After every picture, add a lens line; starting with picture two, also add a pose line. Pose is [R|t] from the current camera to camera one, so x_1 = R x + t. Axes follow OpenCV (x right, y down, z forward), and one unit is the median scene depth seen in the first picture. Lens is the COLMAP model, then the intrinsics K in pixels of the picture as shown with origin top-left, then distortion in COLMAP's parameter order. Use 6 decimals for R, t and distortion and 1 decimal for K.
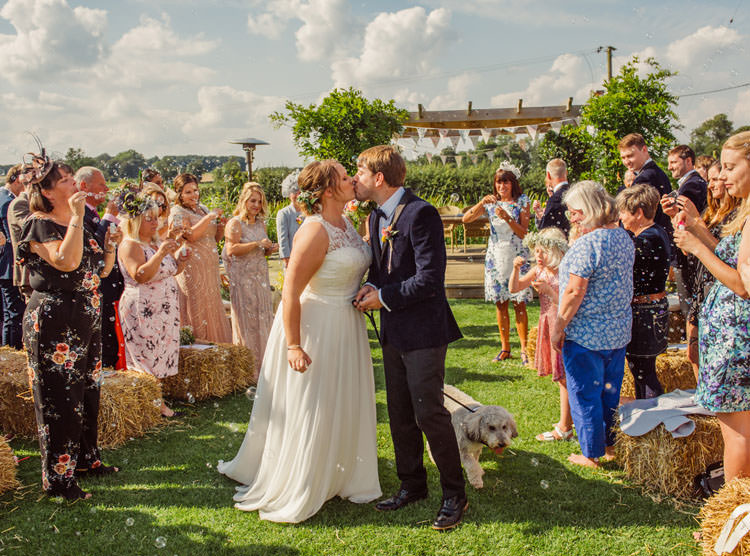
lens RADIAL K [[694.5, 0, 375.9], [0, 694.5, 280.1], [0, 0, 1]] dist [0.018980, 0.000000]
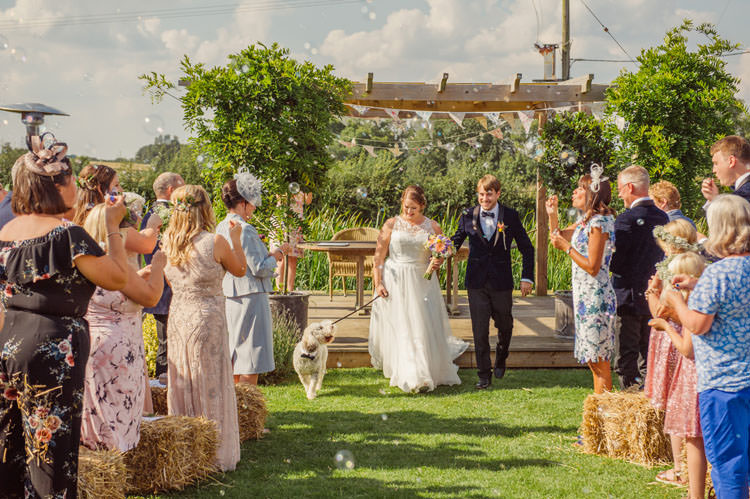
lens RADIAL K [[1229.5, 0, 374.3], [0, 1229.5, 248.6], [0, 0, 1]] dist [0.197484, 0.000000]
pose [[0.985739, 0.027023, 0.166095, -0.130680], [-0.011986, 0.995790, -0.090875, 0.022007], [-0.167851, 0.087588, 0.981914, -0.150211]]
